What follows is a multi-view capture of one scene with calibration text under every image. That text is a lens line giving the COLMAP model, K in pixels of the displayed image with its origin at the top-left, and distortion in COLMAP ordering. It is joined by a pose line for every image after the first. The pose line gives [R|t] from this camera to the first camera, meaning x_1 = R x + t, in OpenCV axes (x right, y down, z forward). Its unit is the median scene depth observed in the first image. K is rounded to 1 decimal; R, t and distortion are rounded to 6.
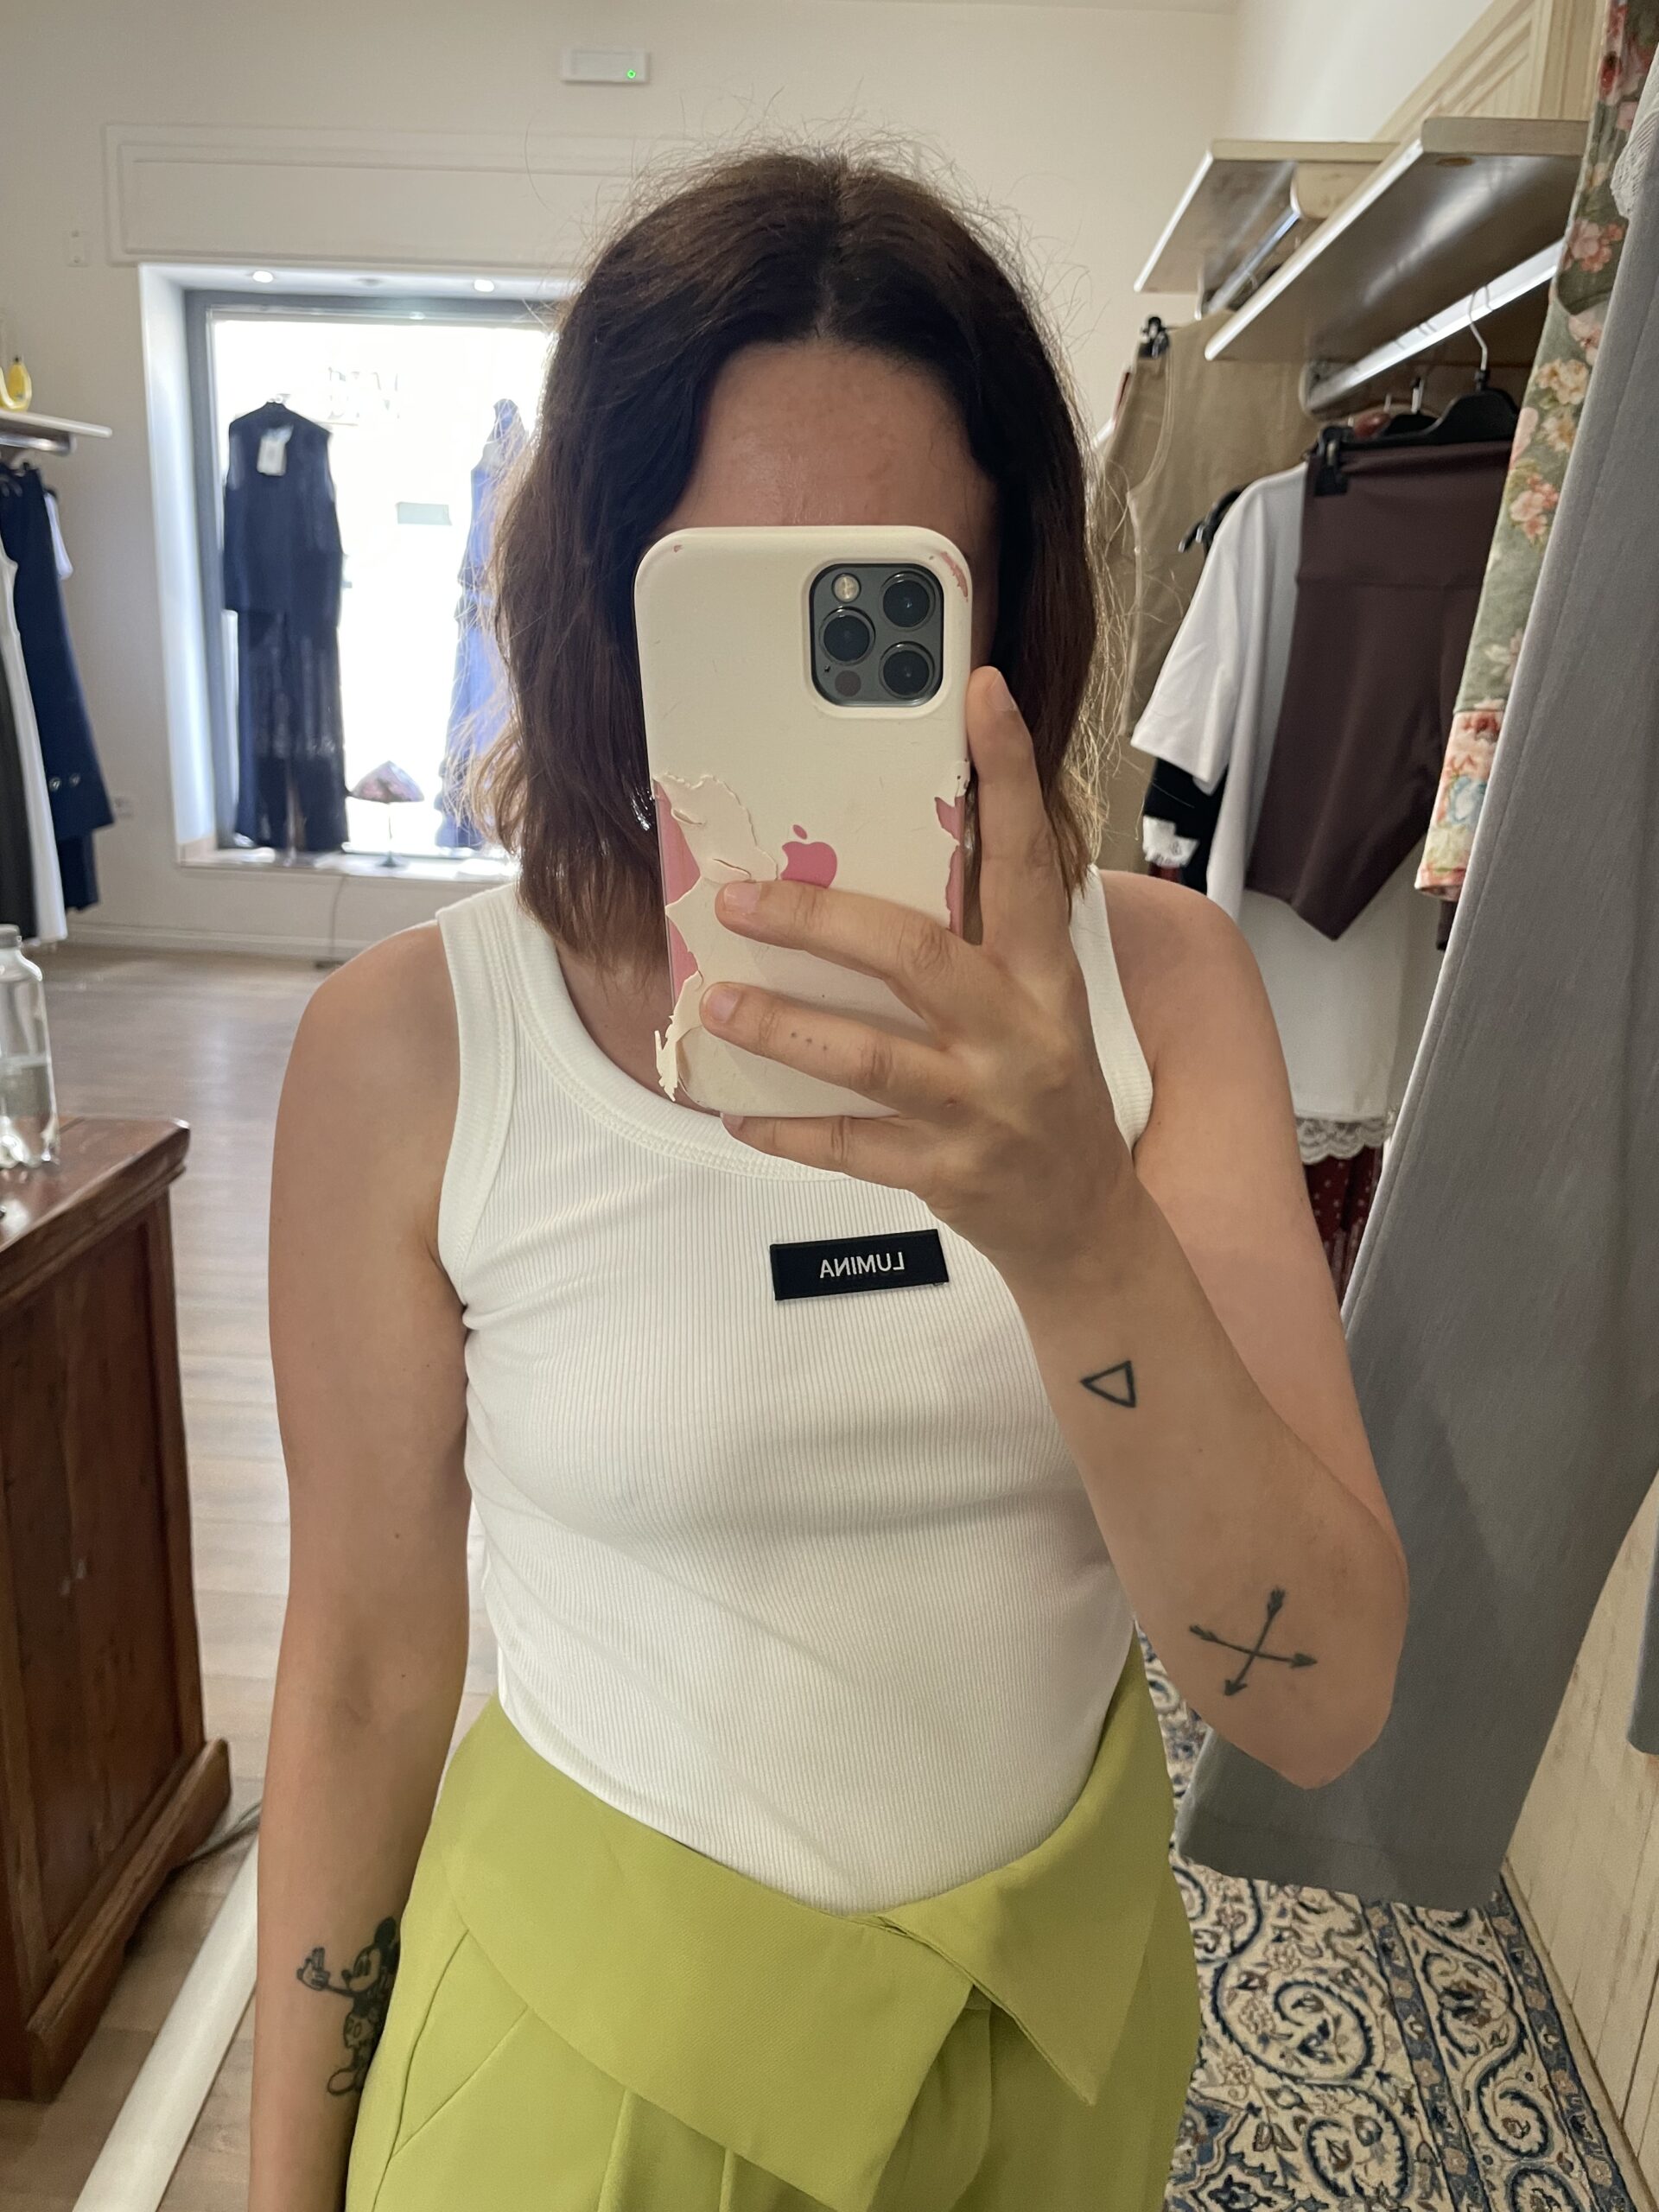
lens RADIAL K [[1688.8, 0, 829.0], [0, 1688.8, 1086.8], [0, 0, 1]] dist [0.081005, -0.112009]
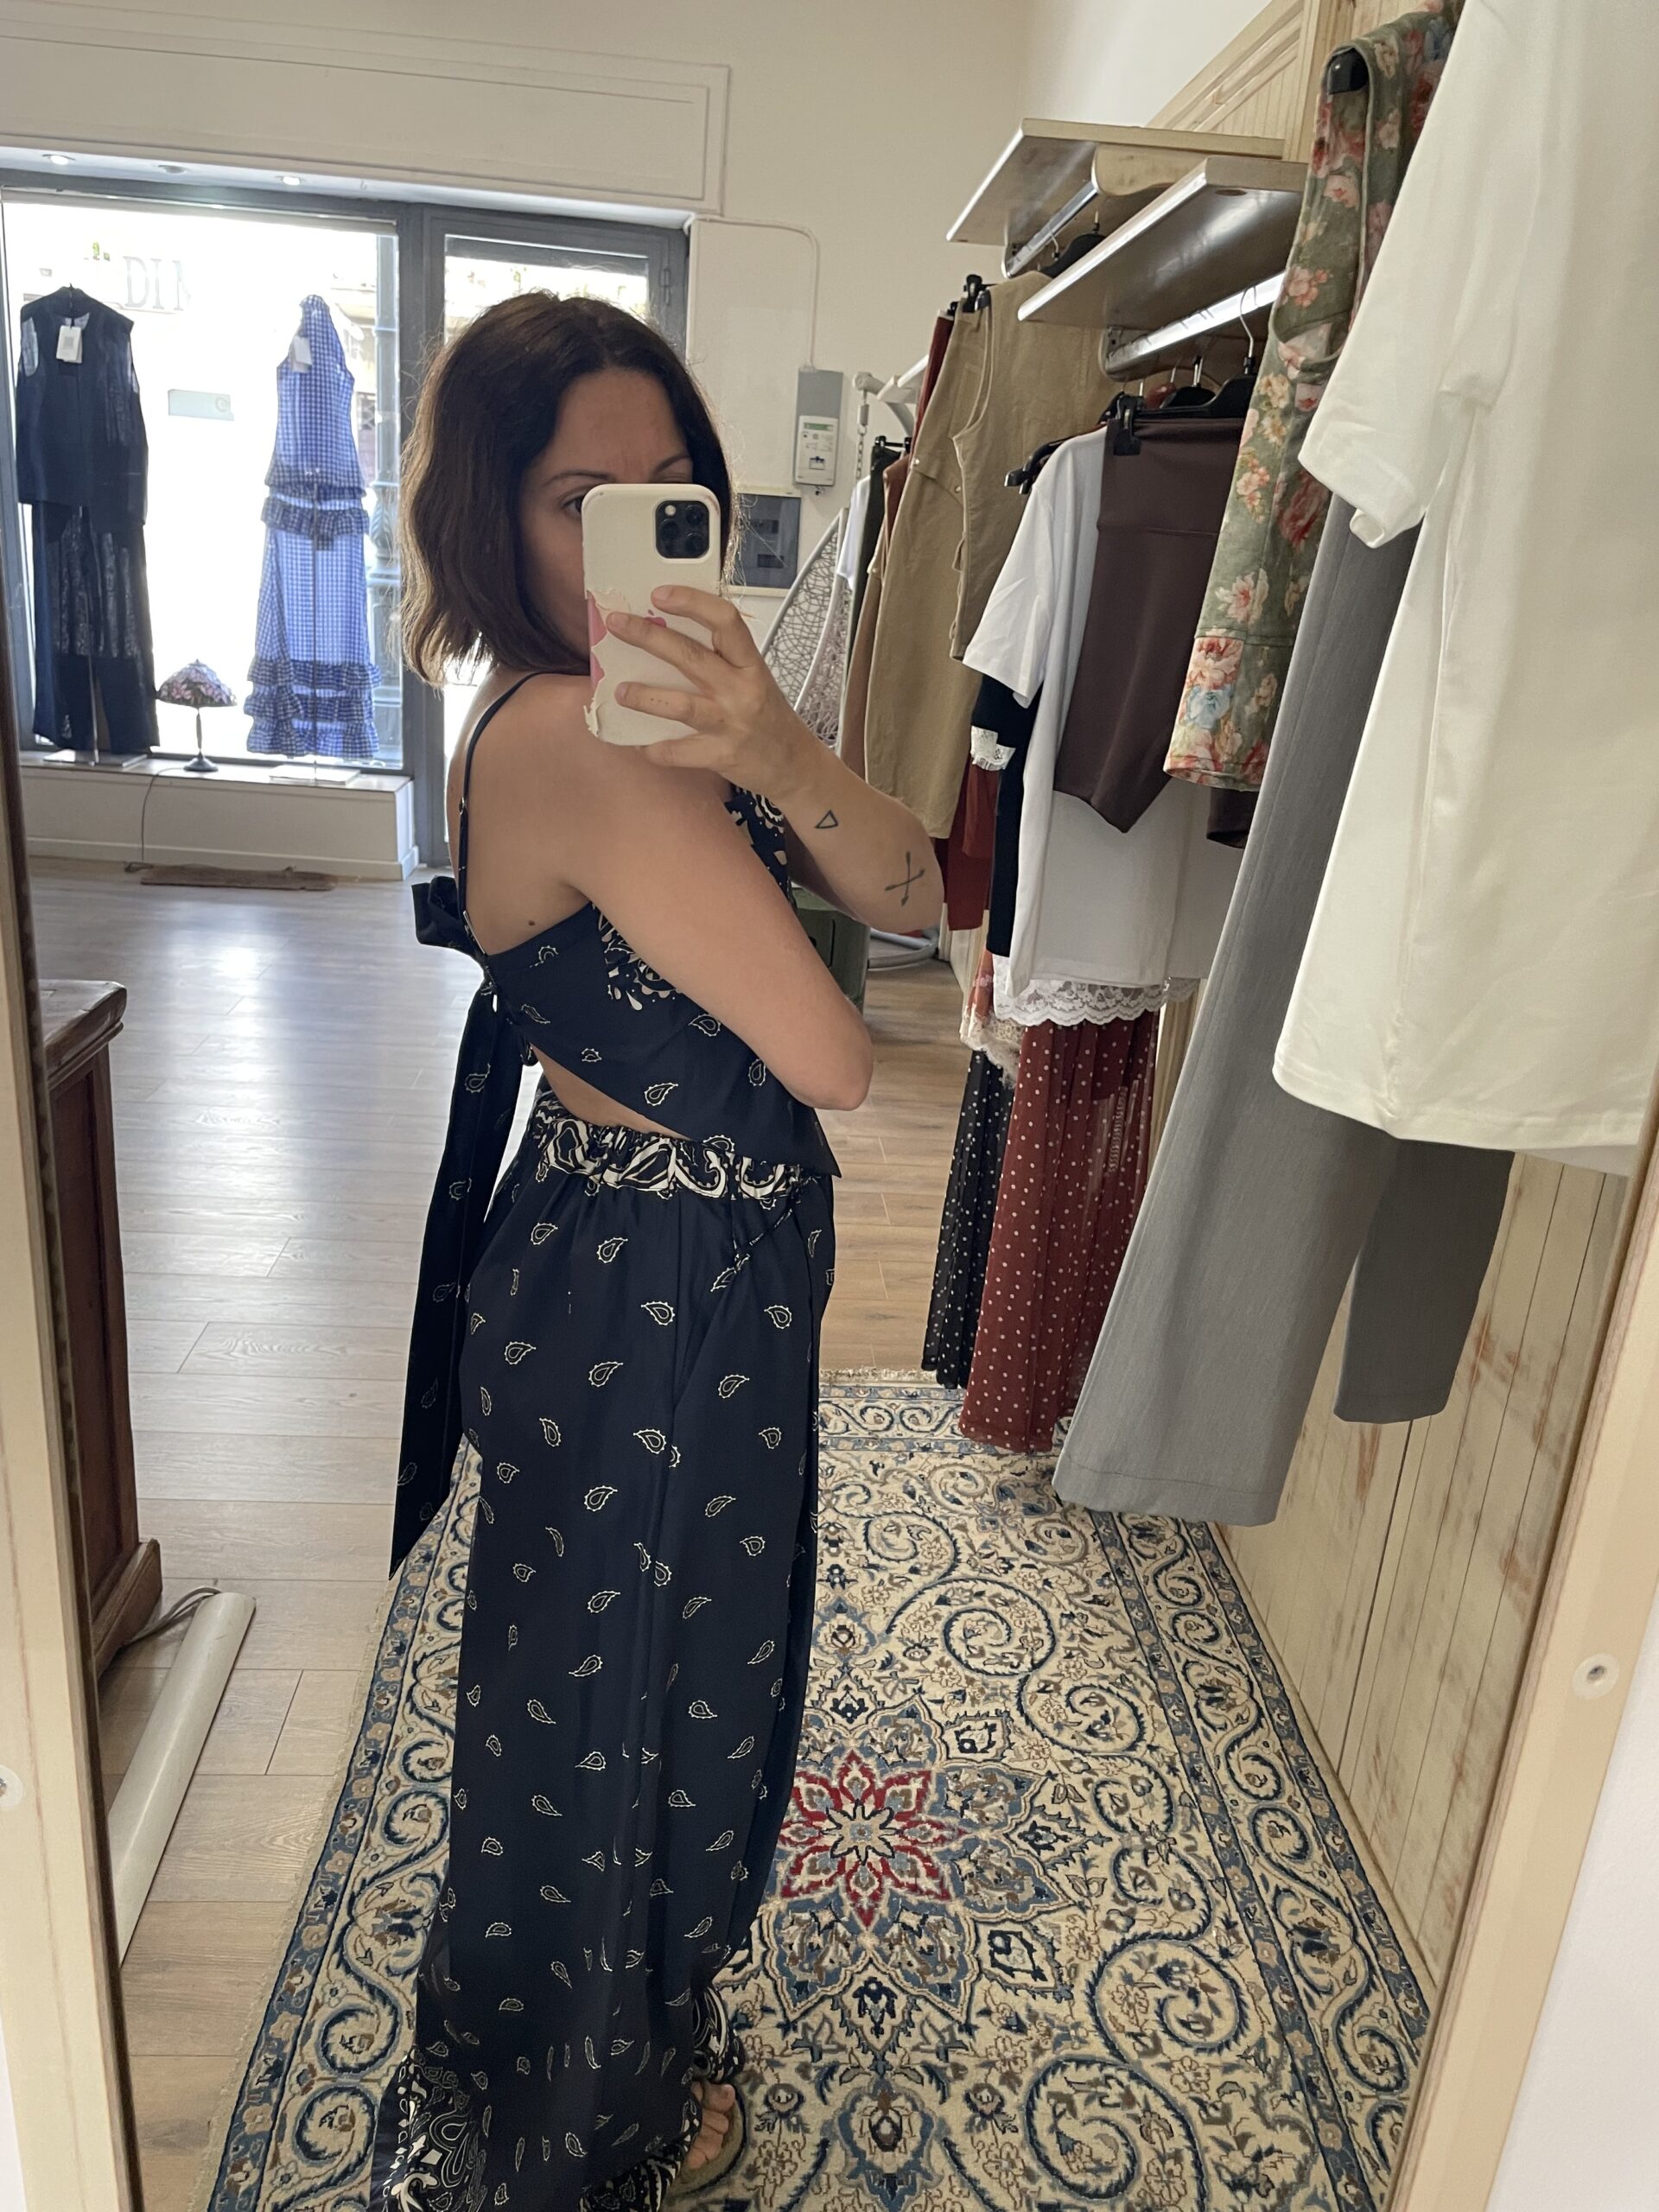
lens RADIAL K [[1688.8, 0, 840.3], [0, 1688.8, 1107.1], [0, 0, 1]] dist [0.081005, -0.112009]
pose [[0.991171, -0.006661, 0.132425, -0.062030], [-0.000796, 0.998420, 0.056179, 0.040055], [-0.132590, -0.055788, 0.989600, -0.170443]]
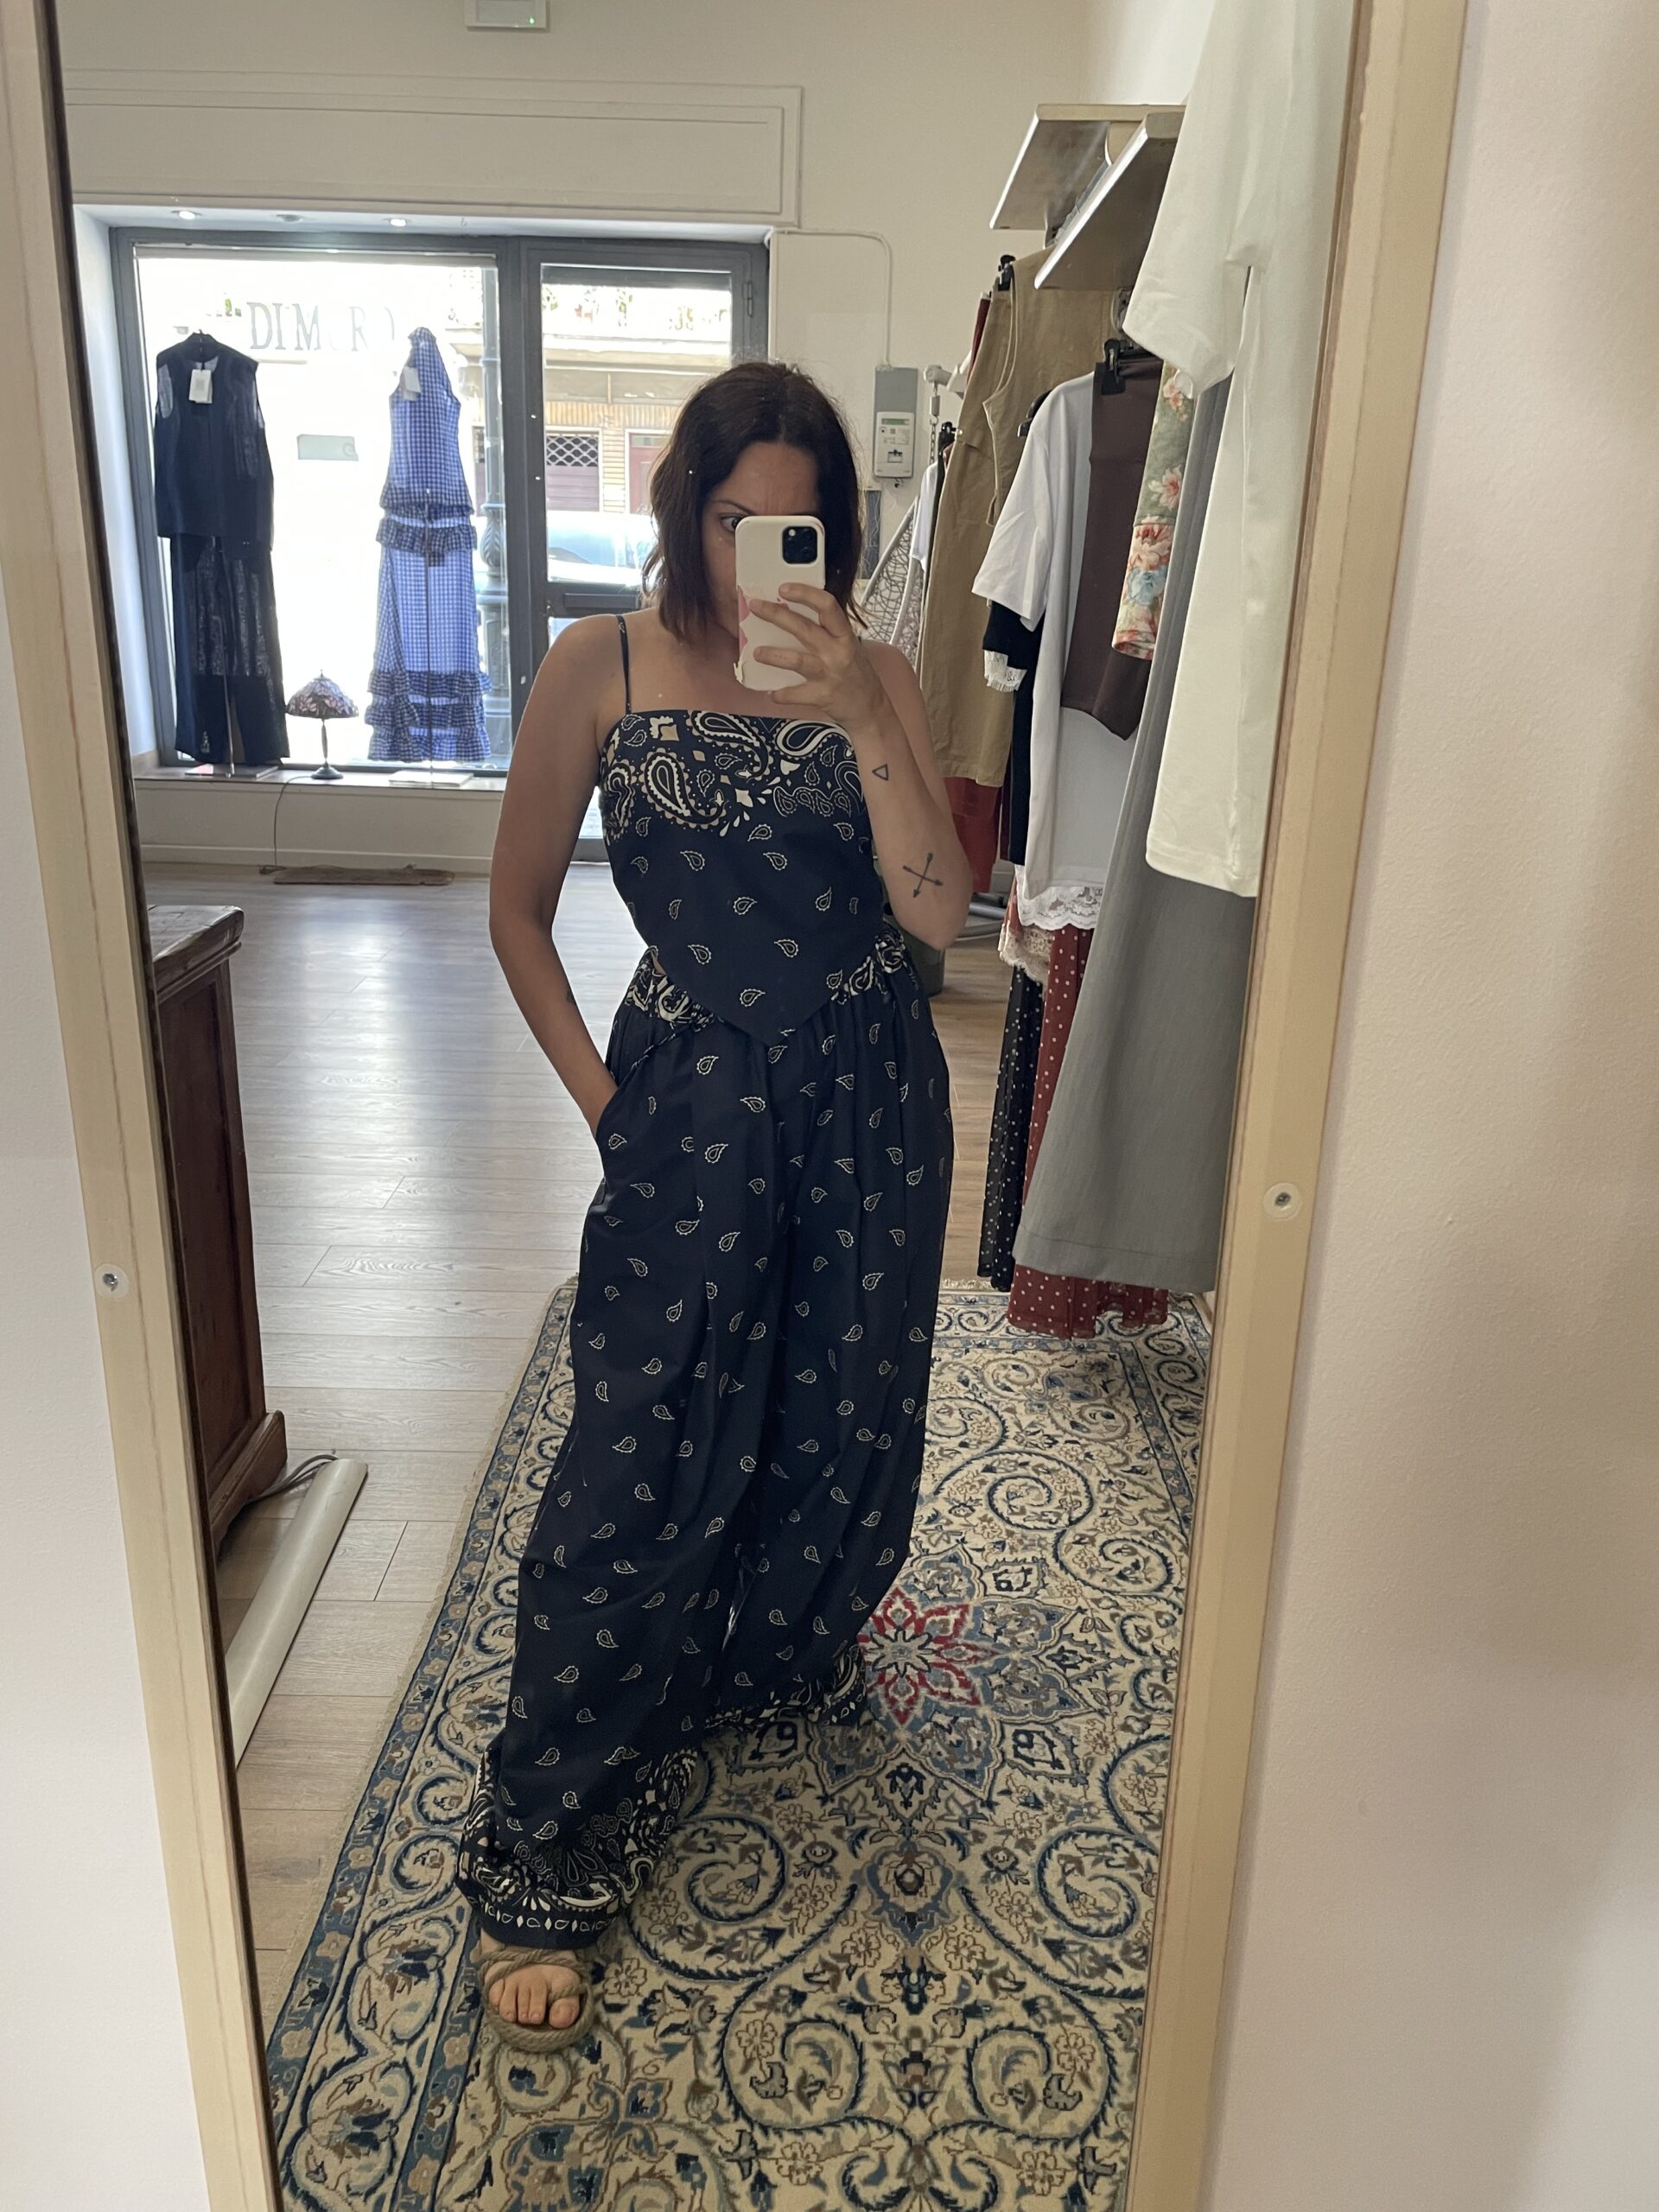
lens RADIAL K [[1688.8, 0, 829.1], [0, 1688.8, 1099.2], [0, 0, 1]] dist [0.081005, -0.112009]
pose [[0.998319, -0.029048, 0.050156, -0.006266], [0.027086, 0.998858, 0.039363, 0.128835], [-0.051243, -0.037938, 0.997965, -0.298274]]
